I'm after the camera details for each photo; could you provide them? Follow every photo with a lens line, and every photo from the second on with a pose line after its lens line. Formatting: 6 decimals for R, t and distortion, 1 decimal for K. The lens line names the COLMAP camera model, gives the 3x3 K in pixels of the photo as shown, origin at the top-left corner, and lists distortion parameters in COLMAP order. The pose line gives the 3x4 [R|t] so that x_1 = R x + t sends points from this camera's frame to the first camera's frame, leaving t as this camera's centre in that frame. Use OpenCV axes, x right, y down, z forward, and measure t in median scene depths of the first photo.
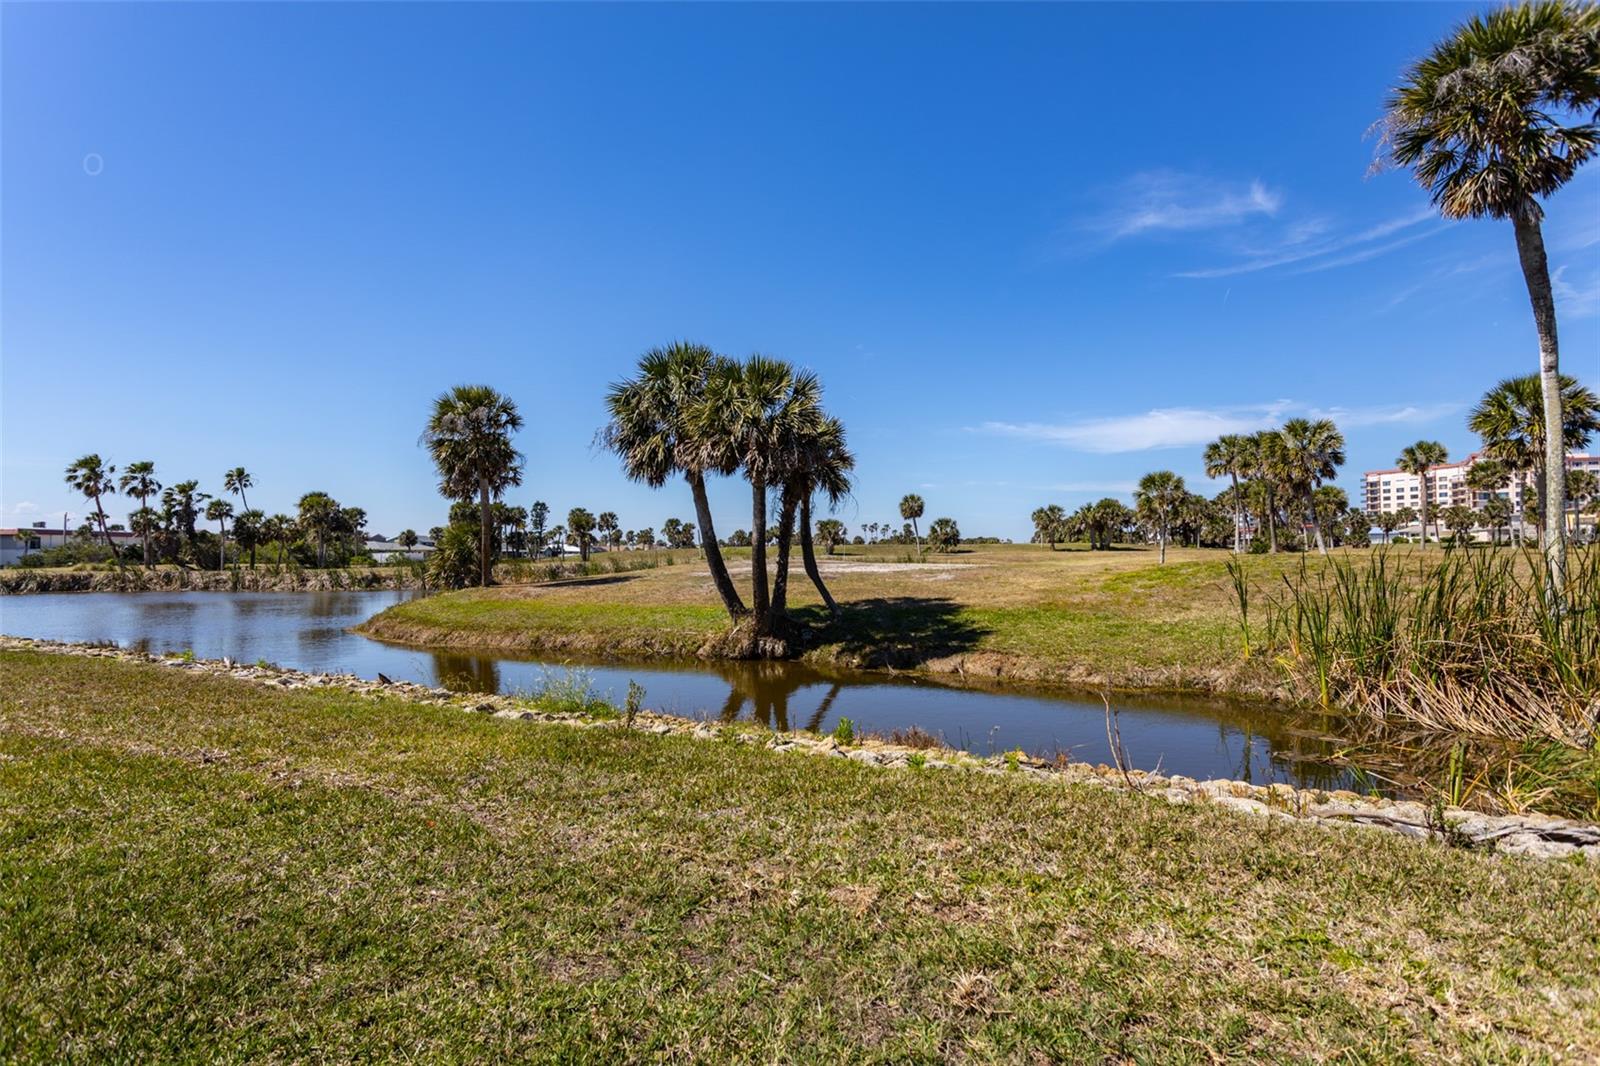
lens RADIAL K [[754.4, 0, 796.5], [0, 754.4, 537.9], [0, 0, 1]] dist [0.005621, 0.002296]
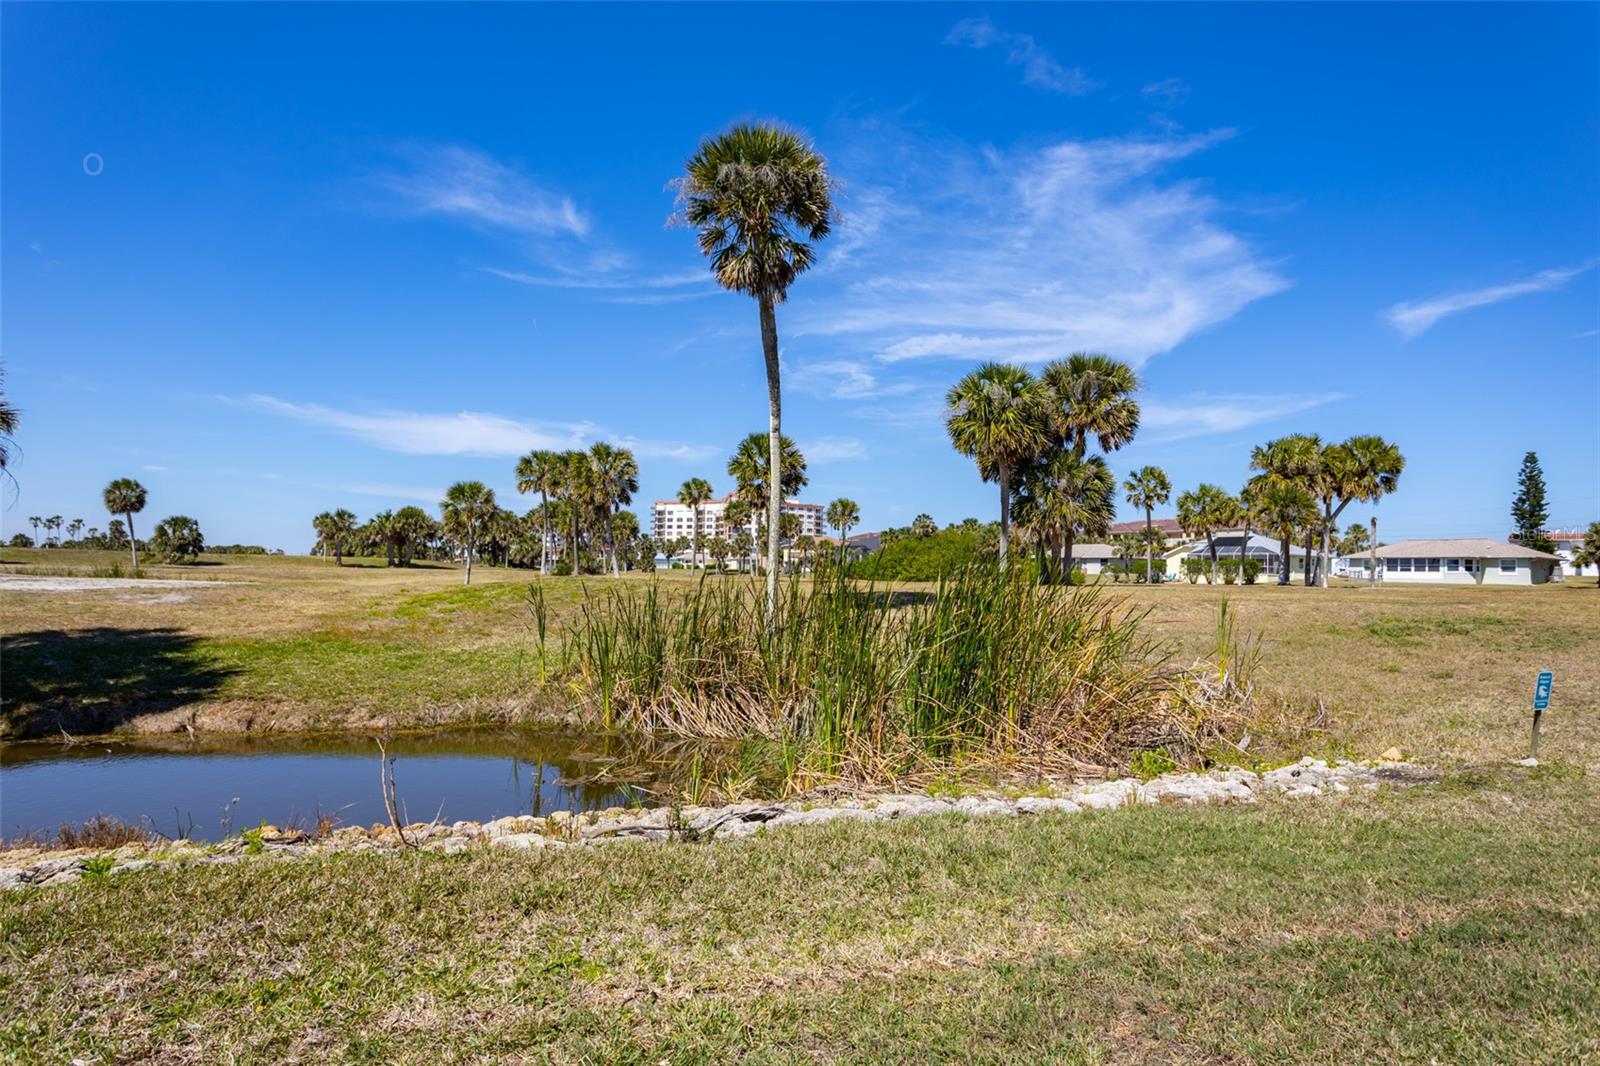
lens RADIAL K [[884.2, 0, 793.4], [0, 884.2, 545.0], [0, 0, 1]] dist [-0.012895, 0.007636]
pose [[0.694321, 0.047747, 0.718080, 0.002622], [-0.041035, 0.998800, -0.026735, -0.000957], [-0.718495, -0.010904, 0.695447, -0.003980]]
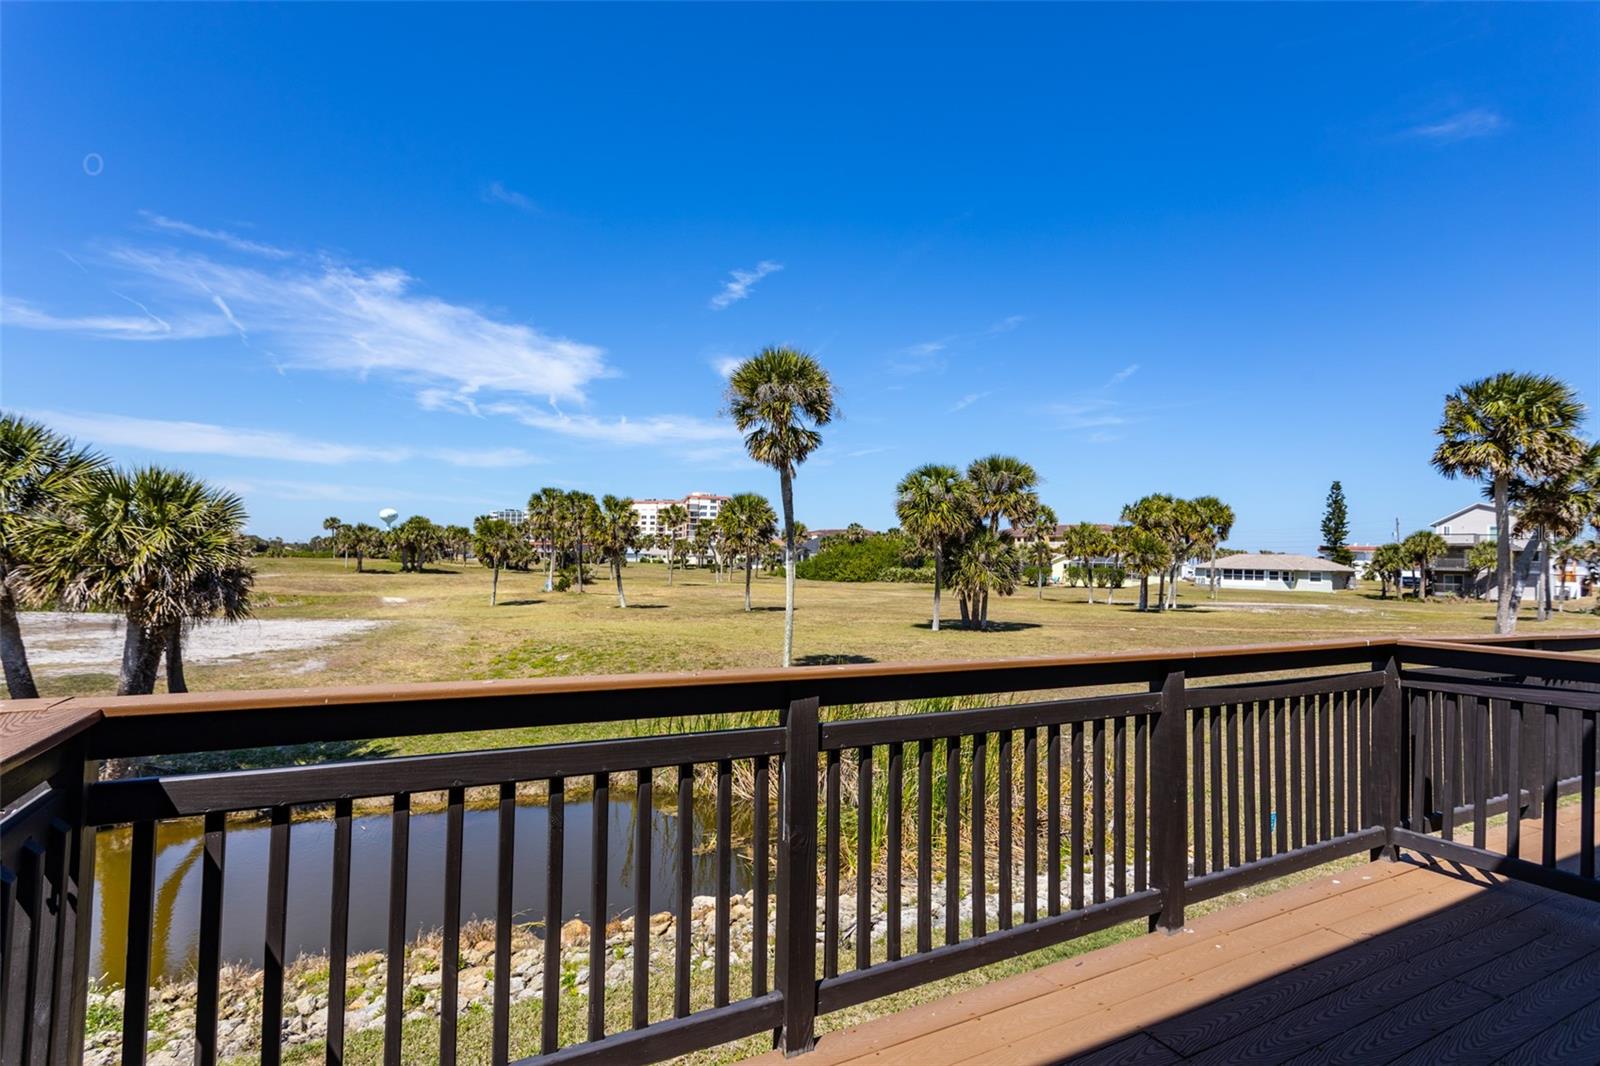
lens RADIAL K [[758.0, 0, 794.7], [0, 758.0, 543.6], [0, 0, 1]] dist [0.000151, 0.001832]
pose [[0.638621, 0.045928, 0.768149, -0.199966], [-0.049780, 0.998592, -0.018320, -0.145488], [-0.767909, -0.026539, 0.640009, -0.059752]]
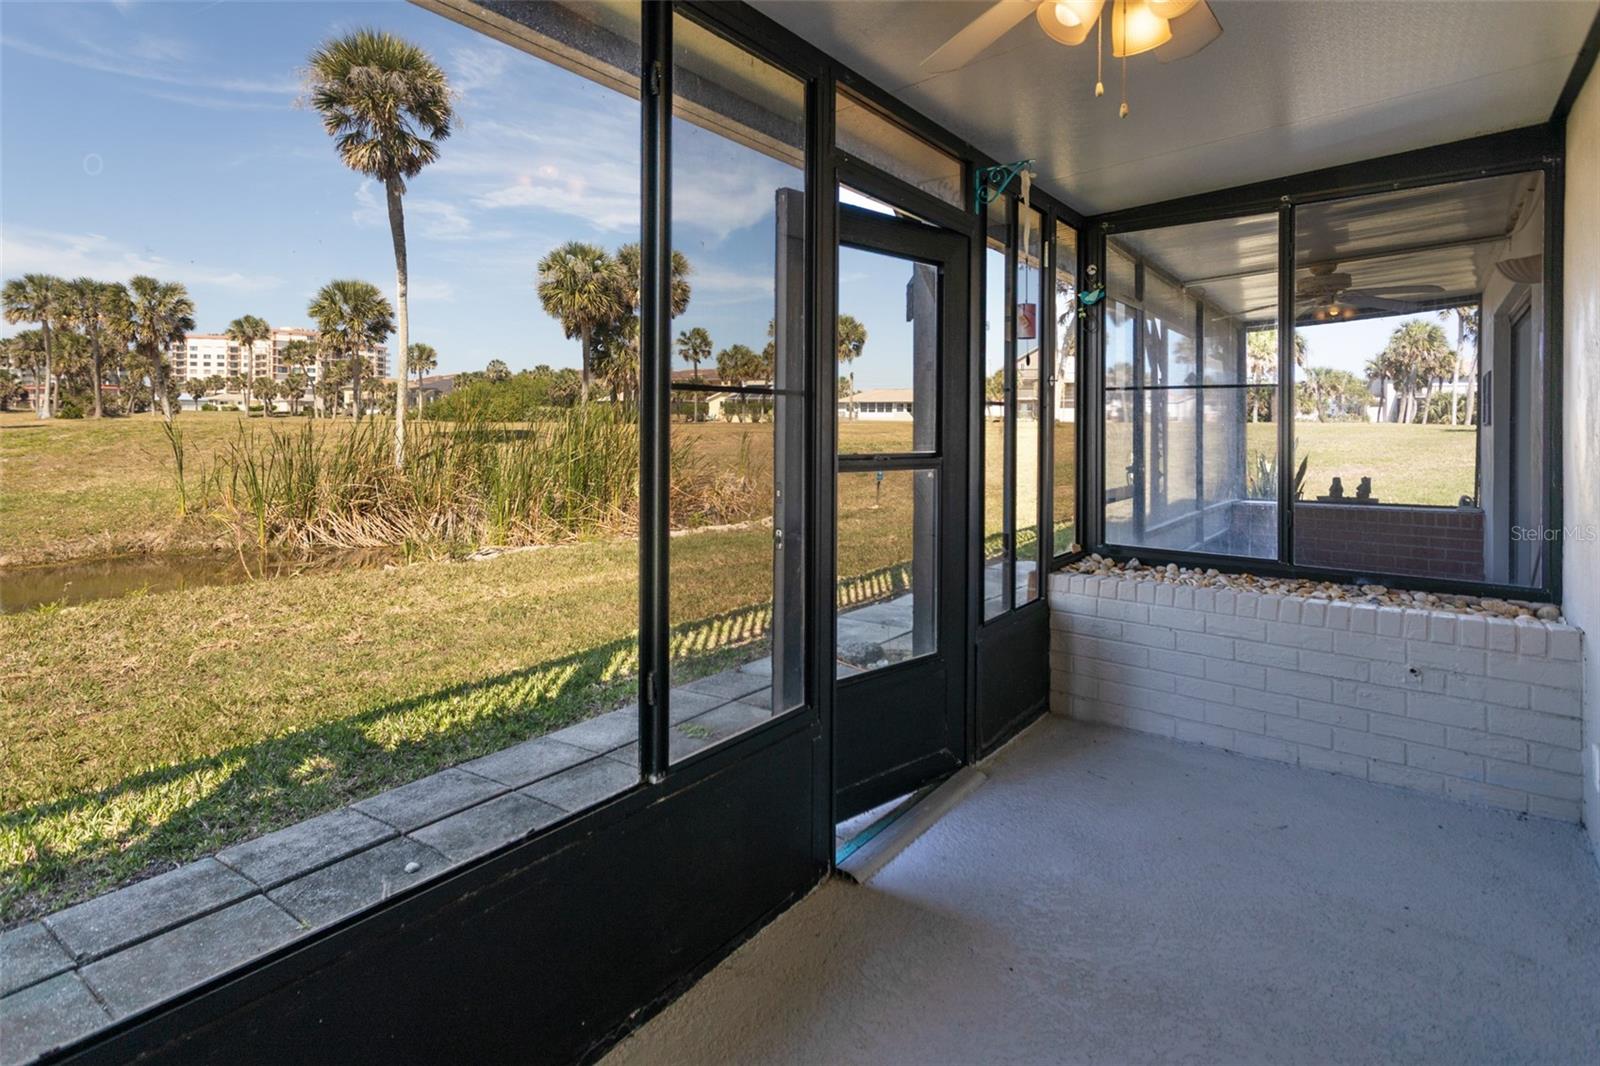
lens RADIAL K [[802.8, 0, 795.8], [0, 802.8, 426.9], [0, 0, 1]] dist [0.006499, 0.000853]
pose [[0.258033, 0.008210, 0.966101, -0.189002], [-0.034951, 0.999389, 0.000842, 0.000941], [-0.965504, -0.033983, 0.258162, -0.081527]]
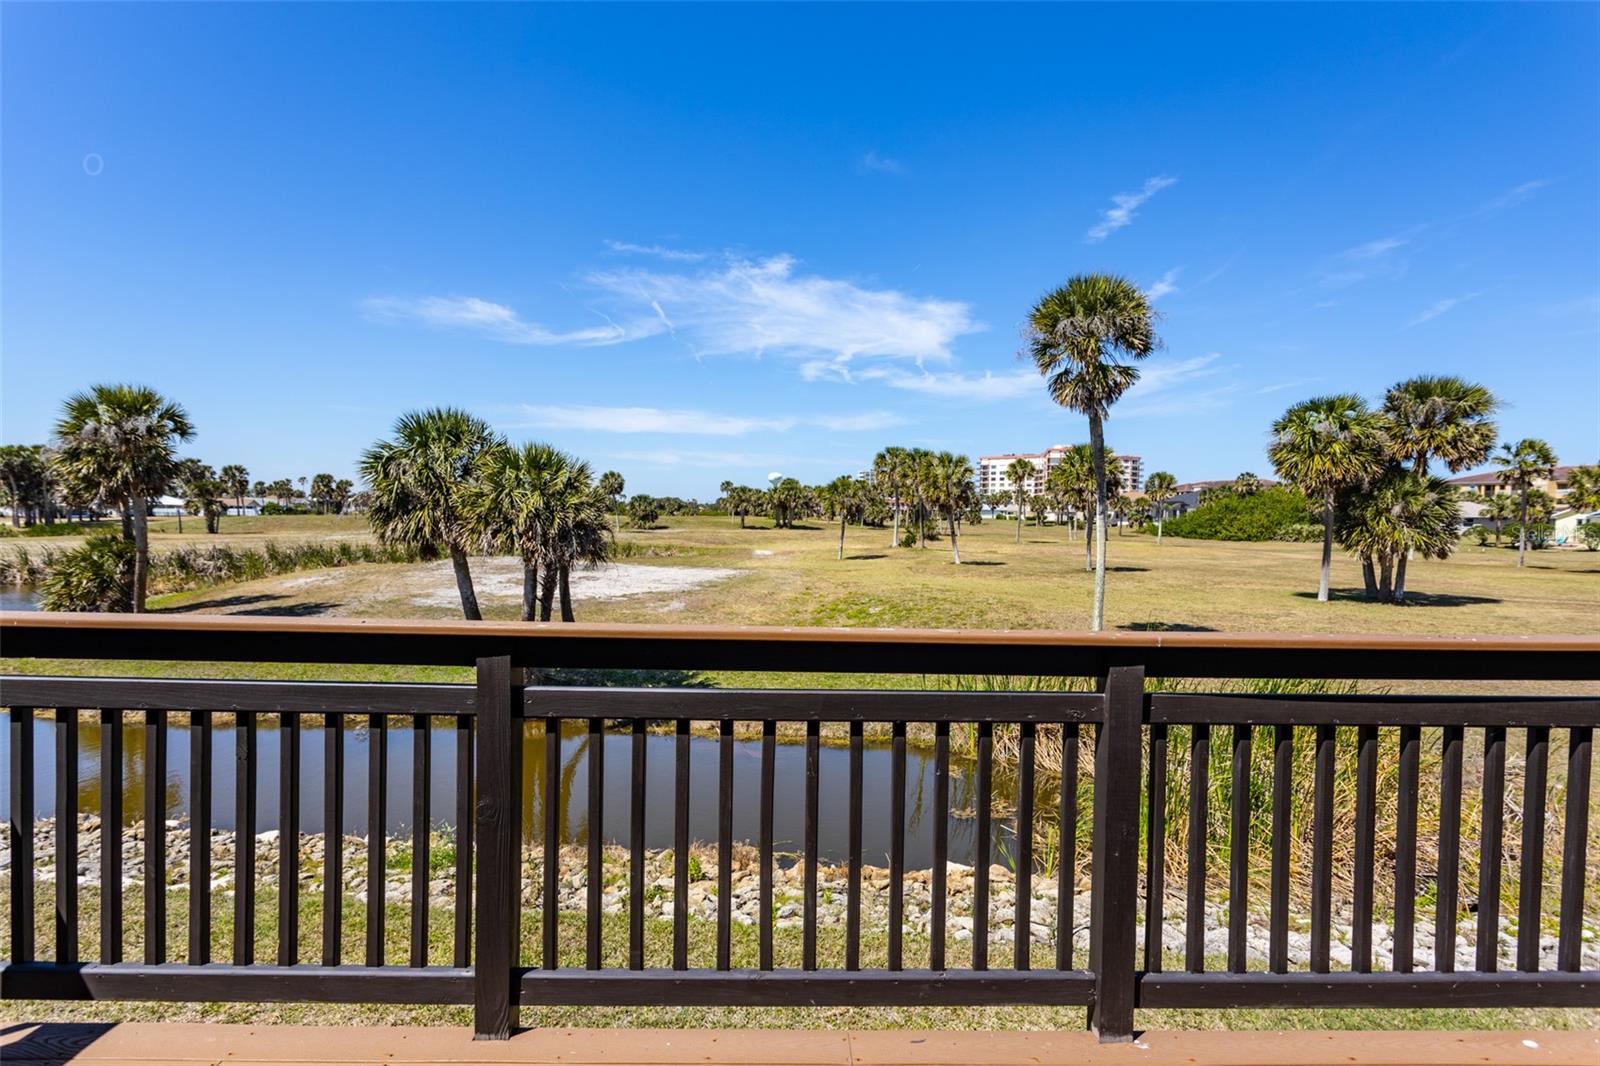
lens RADIAL K [[754.4, 0, 798.0], [0, 754.4, 548.7], [0, 0, 1]] dist [0.005621, 0.002296]
pose [[0.915448, 0.008853, 0.402339, -0.114979], [-0.038872, 0.997028, 0.066508, -0.147964], [-0.400554, -0.076524, 0.913072, -0.095340]]
